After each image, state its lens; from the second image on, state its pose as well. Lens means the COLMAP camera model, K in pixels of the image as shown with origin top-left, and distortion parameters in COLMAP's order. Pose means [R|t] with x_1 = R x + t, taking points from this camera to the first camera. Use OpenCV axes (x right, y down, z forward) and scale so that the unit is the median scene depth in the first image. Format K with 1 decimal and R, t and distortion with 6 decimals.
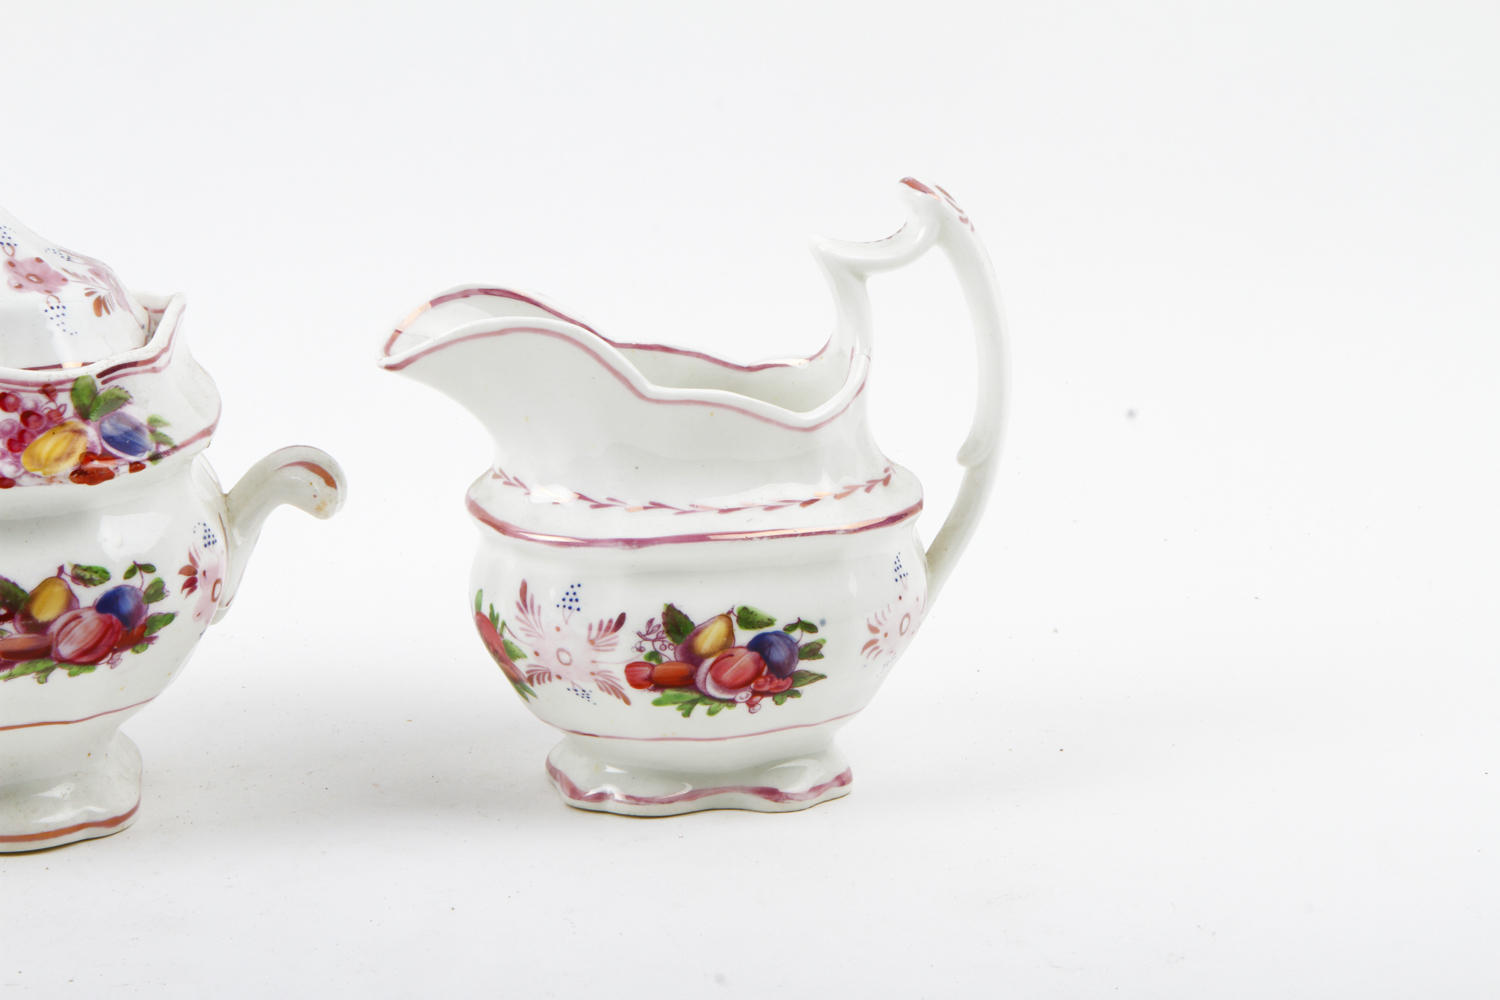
lens RADIAL K [[3304.1, 0, 750.8], [0, 3304.1, 447.7], [0, 0, 1]] dist [-0.027344, 0.575997]
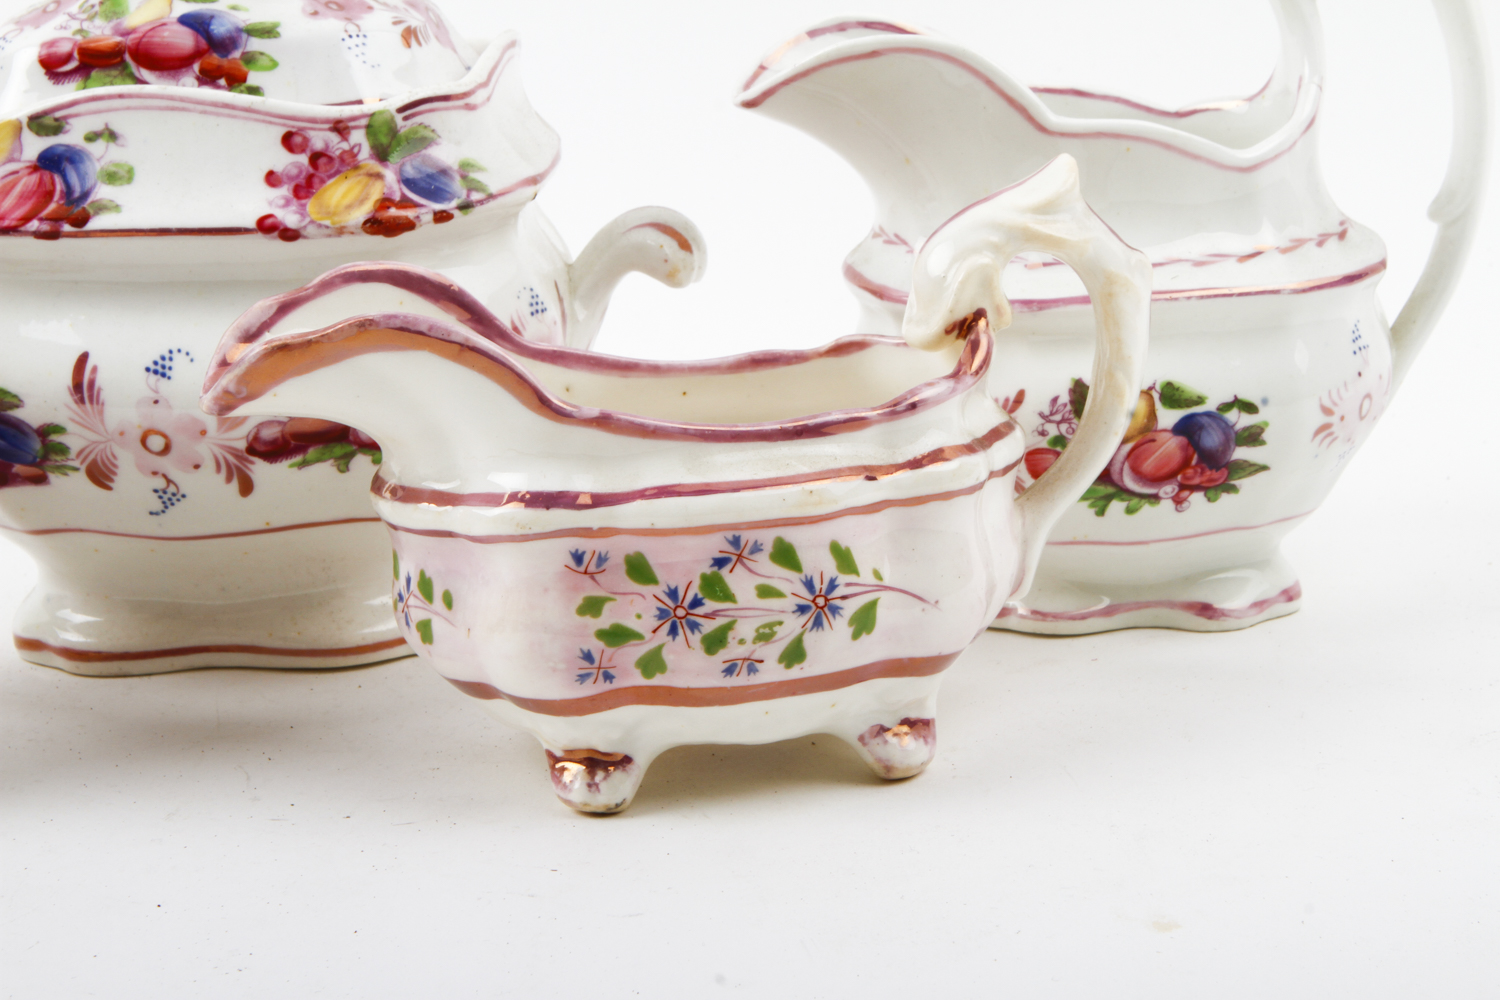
lens RADIAL K [[2731.2, 0, 754.8], [0, 2731.2, 473.0], [0, 0, 1]] dist [-0.026537, -0.003074]
pose [[0.986144, -0.002953, -0.165865, 0.009119], [0.009427, 0.999224, 0.038254, 0.043419], [0.165623, -0.039287, 0.985406, 0.303350]]
